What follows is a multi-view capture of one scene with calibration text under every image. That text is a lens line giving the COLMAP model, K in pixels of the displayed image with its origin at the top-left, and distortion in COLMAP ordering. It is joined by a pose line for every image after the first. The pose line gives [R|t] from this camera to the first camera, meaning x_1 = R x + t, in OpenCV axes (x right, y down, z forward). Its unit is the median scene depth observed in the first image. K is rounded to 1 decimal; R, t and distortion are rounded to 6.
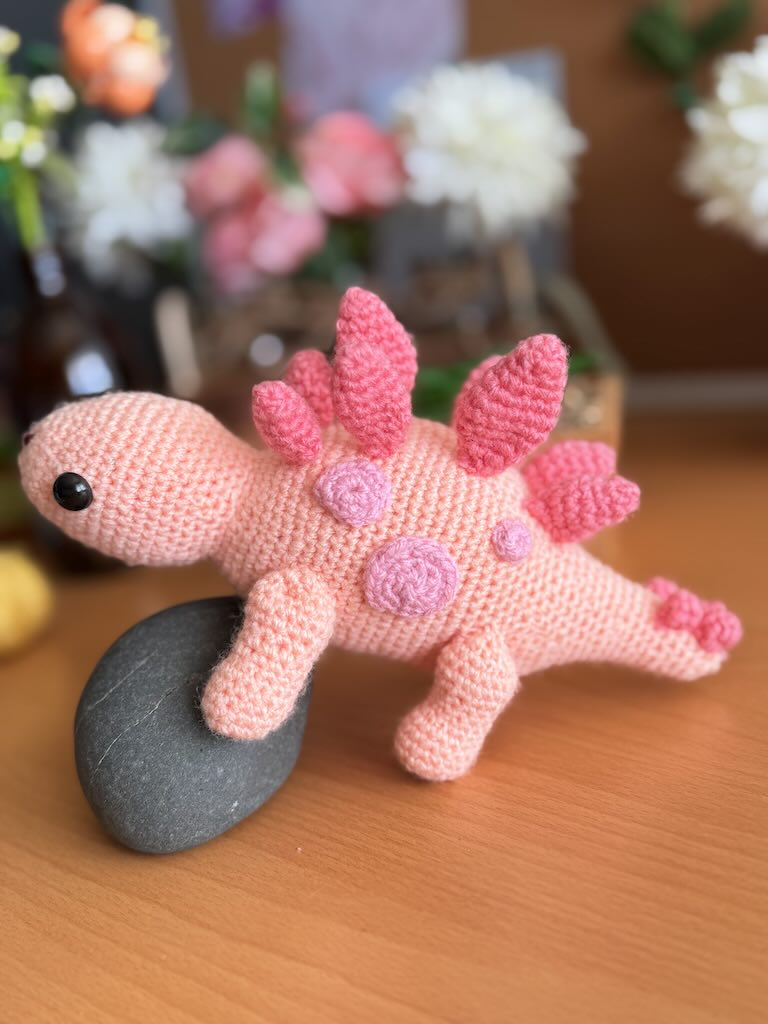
lens RADIAL K [[1054.9, 0, 383.5], [0, 1054.9, 517.0], [0, 0, 1]] dist [0.179023, -0.472498]
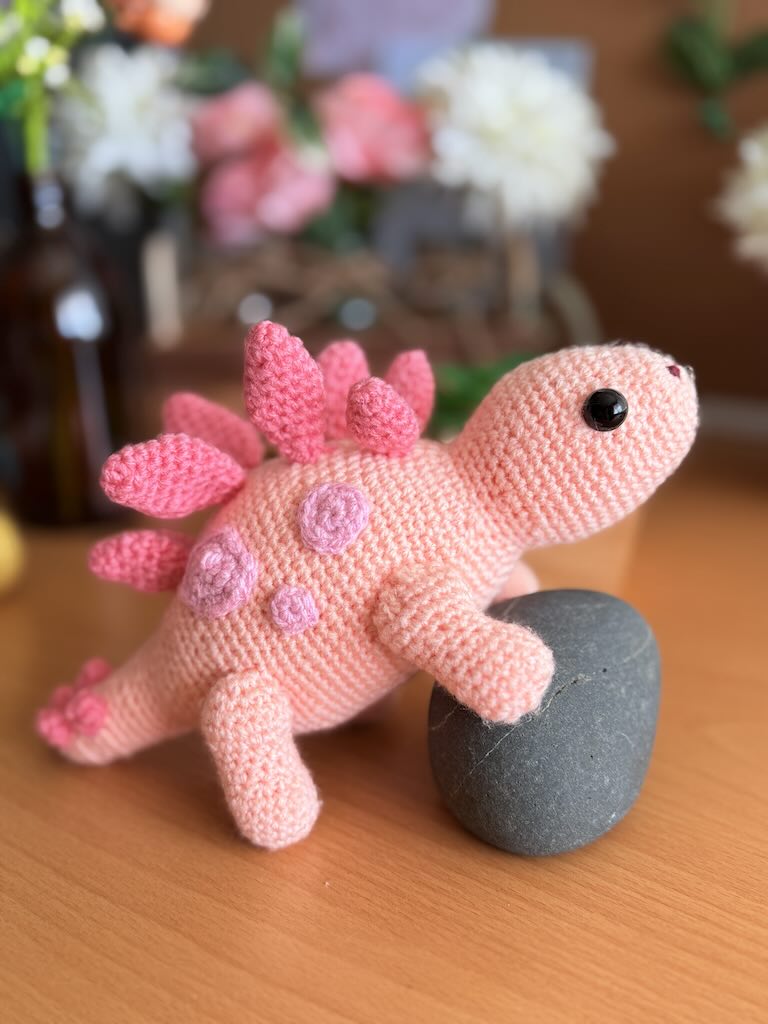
lens RADIAL K [[1054.9, 0, 383.5], [0, 1054.9, 517.0], [0, 0, 1]] dist [0.179023, -0.472498]
pose [[0.986647, 0.120468, 0.109610, -0.173811], [-0.125878, 0.991077, 0.043828, -0.063270], [-0.103352, -0.057041, 0.993008, 0.061331]]
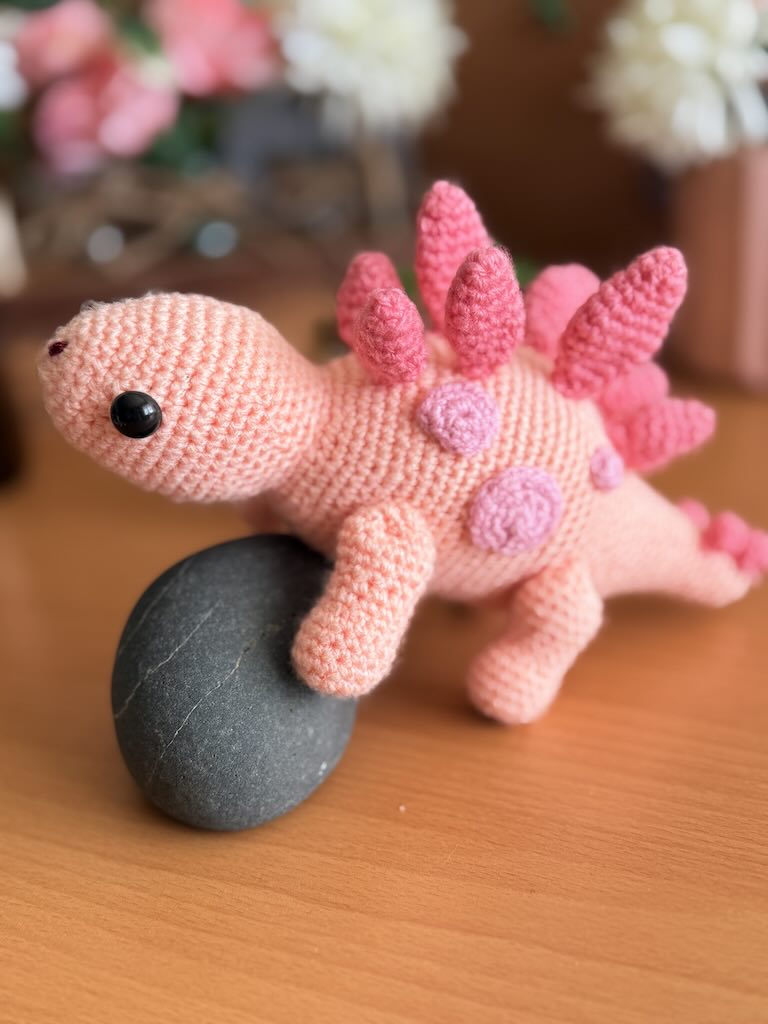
lens RADIAL K [[1054.9, 0, 383.5], [0, 1054.9, 517.0], [0, 0, 1]] dist [0.179023, -0.472498]
pose [[0.953095, -0.023626, 0.301749, -0.361352], [-0.001695, 0.996517, 0.083378, -0.014072], [-0.302667, -0.079978, 0.949735, 0.157378]]
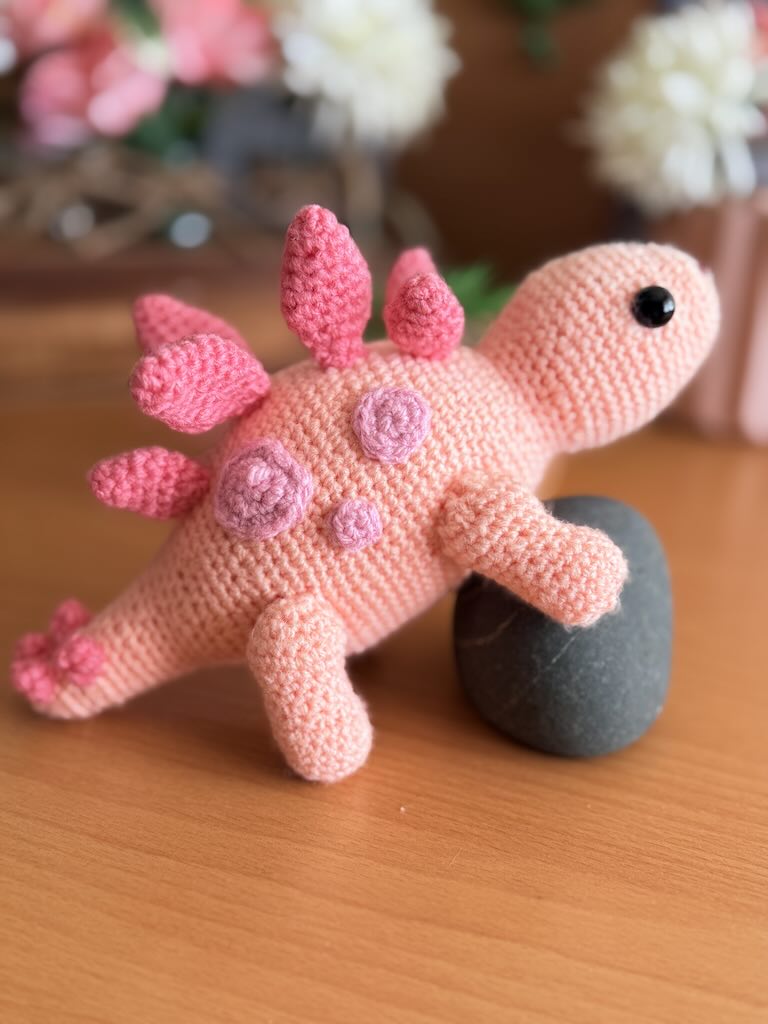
lens RADIAL K [[1054.9, 0, 383.5], [0, 1054.9, 517.0], [0, 0, 1]] dist [0.179023, -0.472498]
pose [[0.918042, 0.066370, 0.390889, -0.455430], [-0.097802, 0.993332, 0.061036, 0.007023], [-0.384232, -0.094263, 0.918412, 0.190541]]
